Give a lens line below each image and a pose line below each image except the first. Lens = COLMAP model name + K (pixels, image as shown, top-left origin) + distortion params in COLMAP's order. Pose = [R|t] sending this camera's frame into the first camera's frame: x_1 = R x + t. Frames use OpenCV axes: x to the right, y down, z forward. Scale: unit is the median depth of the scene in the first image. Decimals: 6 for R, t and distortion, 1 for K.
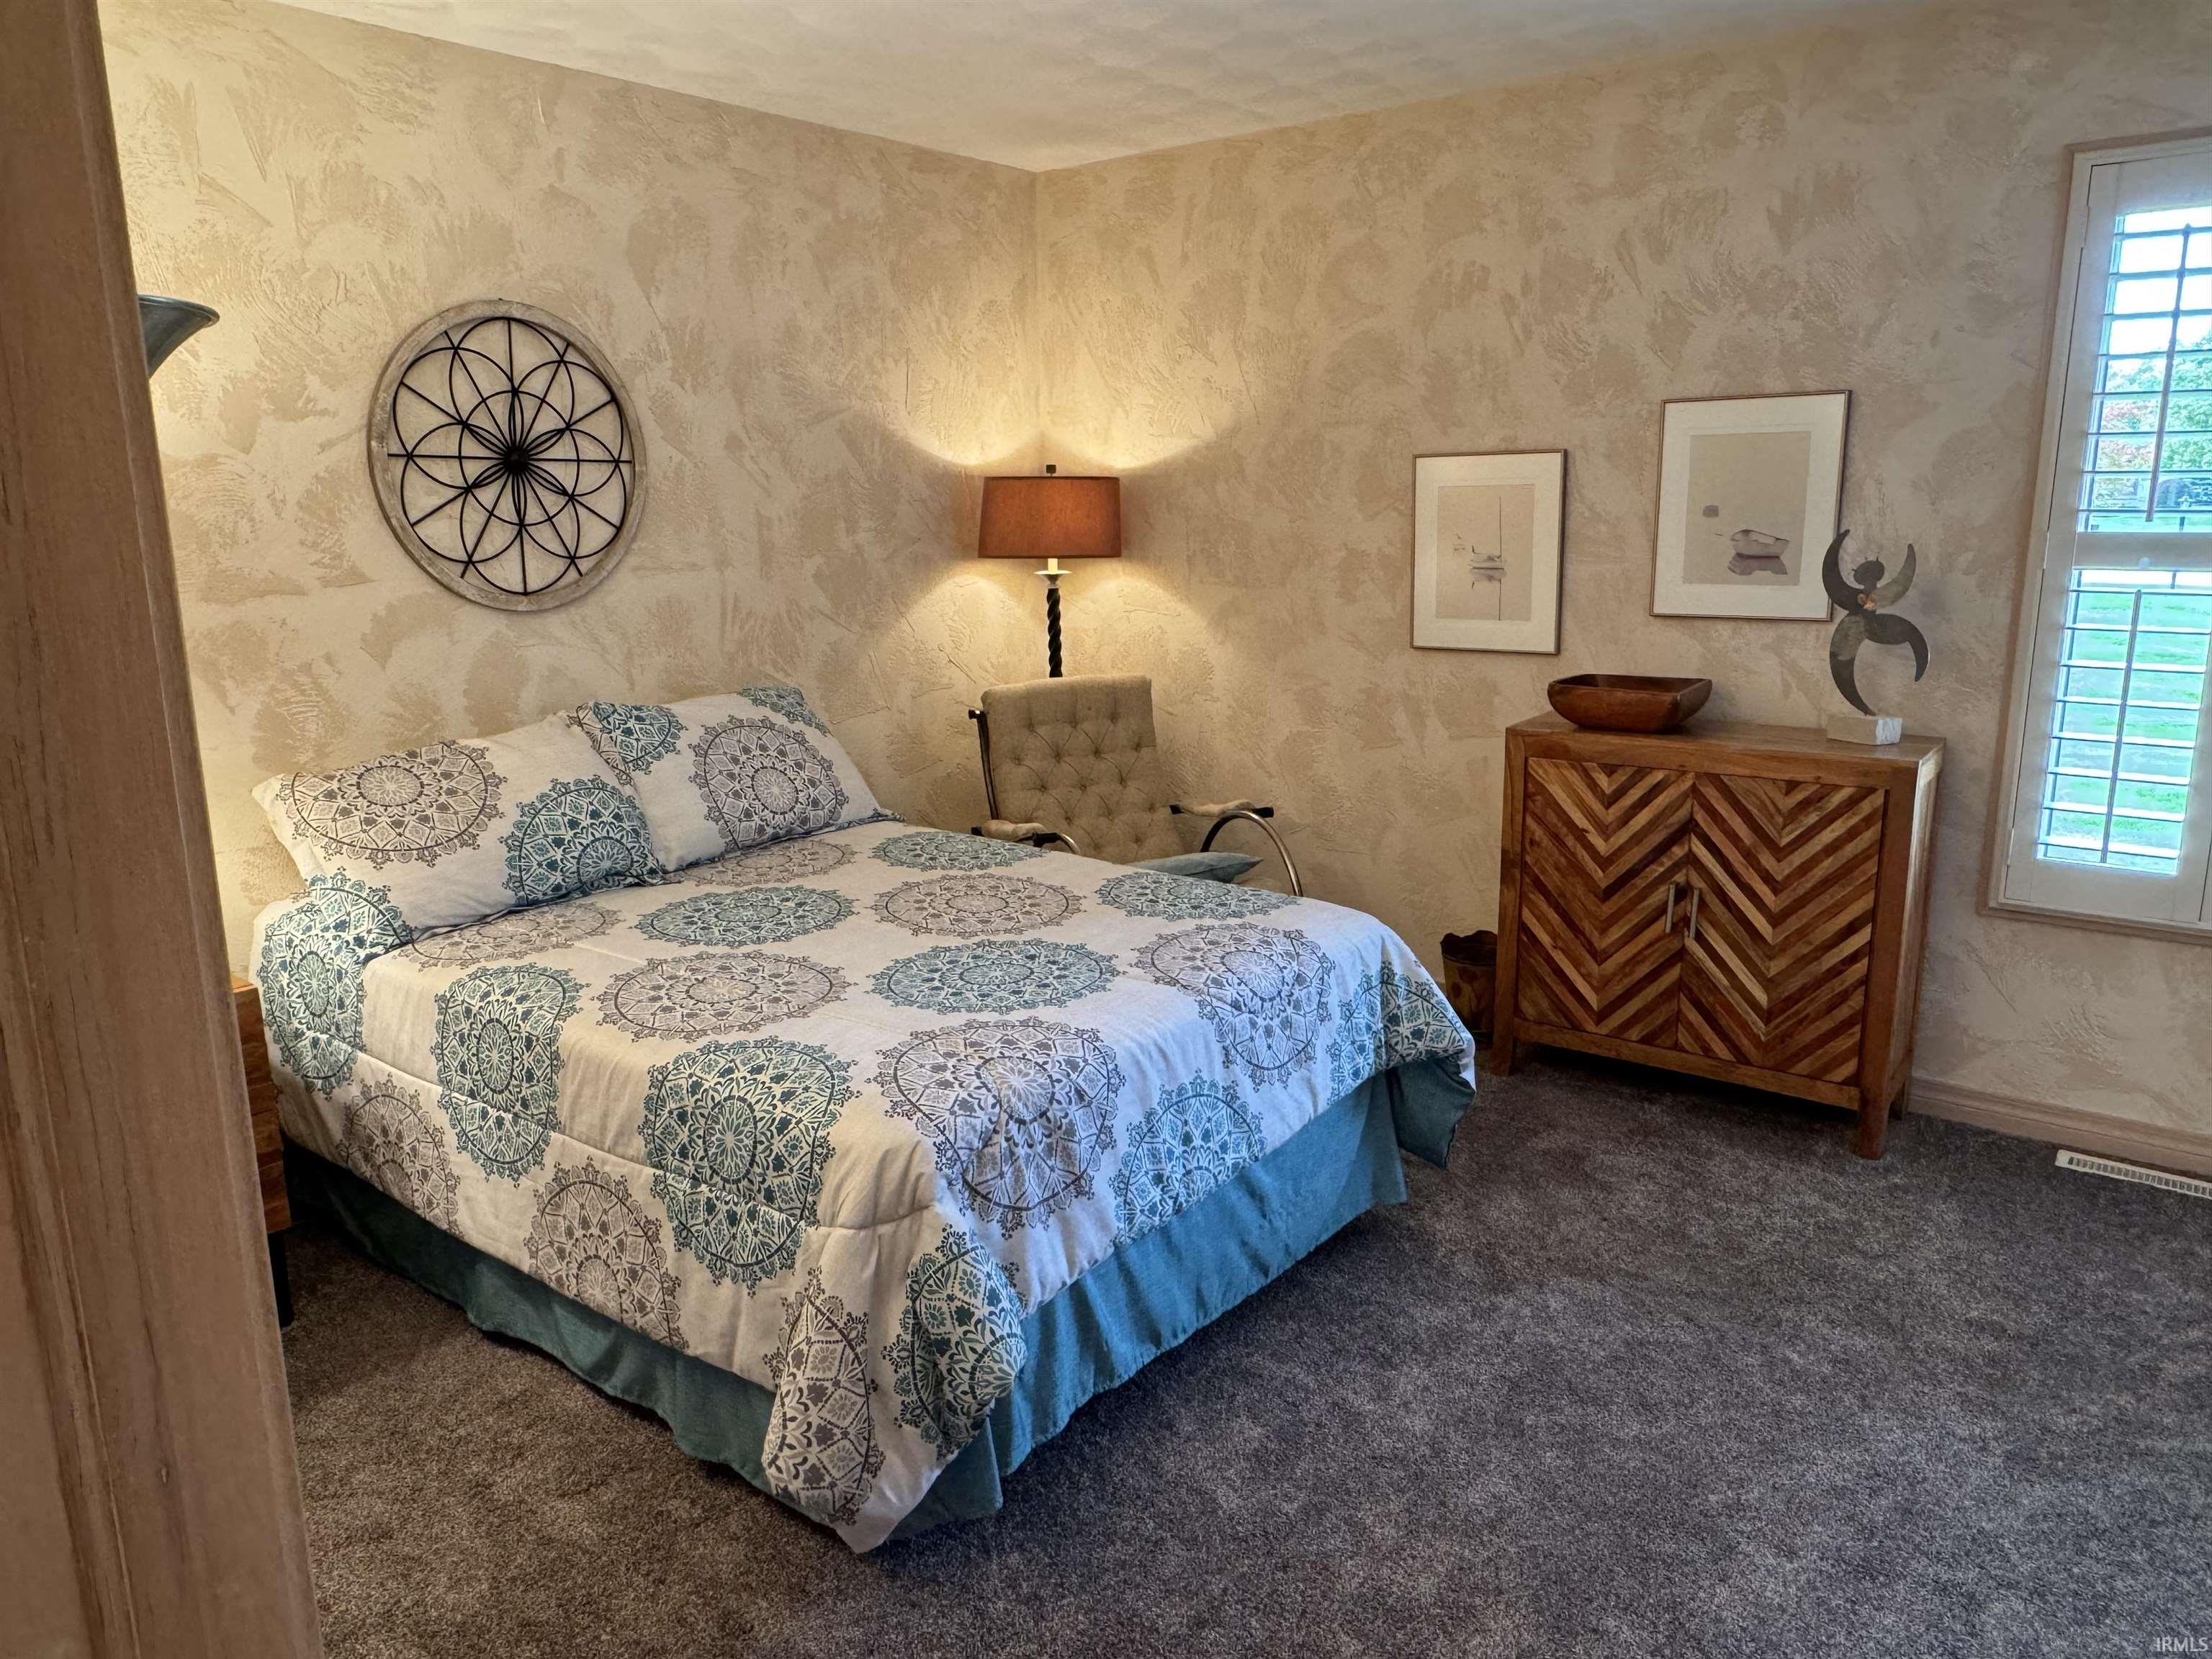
lens RADIAL K [[1541.3, 0, 1106.0], [0, 1541.3, 829.5], [0, 0, 1]] dist [-0.001600, 0.000038]
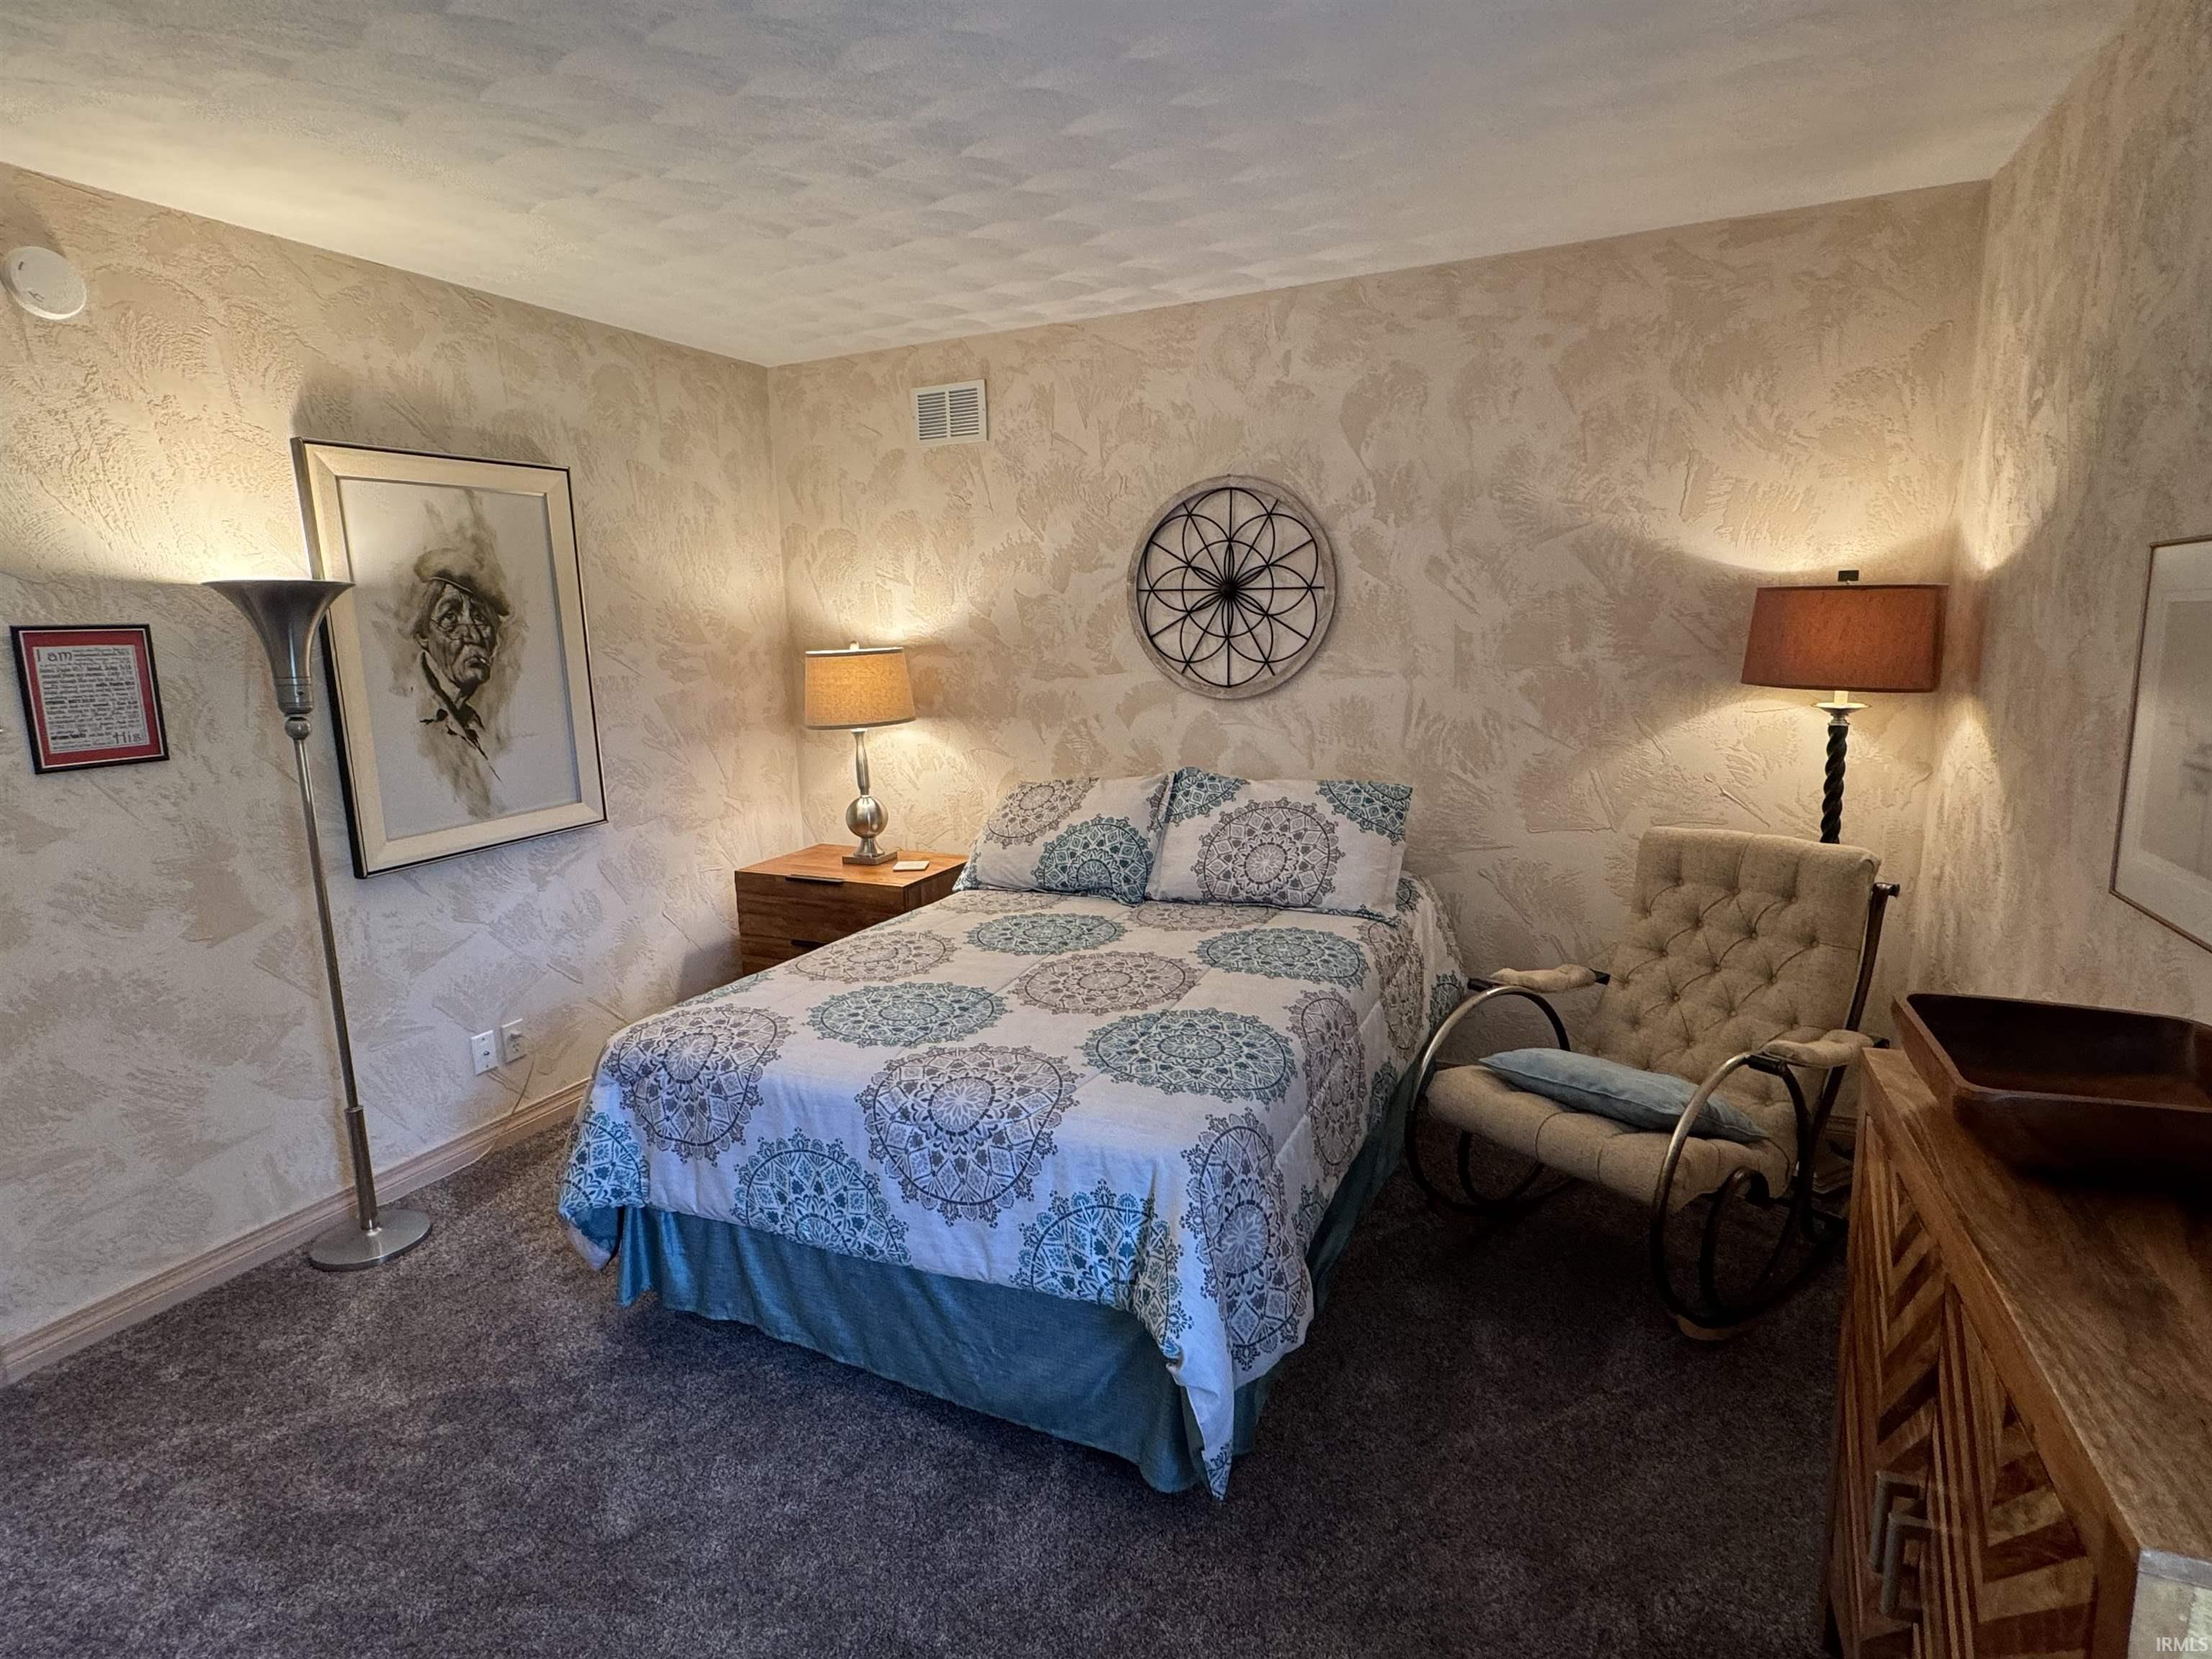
lens RADIAL K [[1162.3, 0, 1113.0], [0, 1162.3, 822.2], [0, 0, 1]] dist [-0.001470, 0.000331]
pose [[0.212593, 0.180128, -0.960395, 0.628578], [-0.186992, 0.972197, 0.140950, -0.163899], [0.959082, 0.149621, 0.240365, 0.677327]]
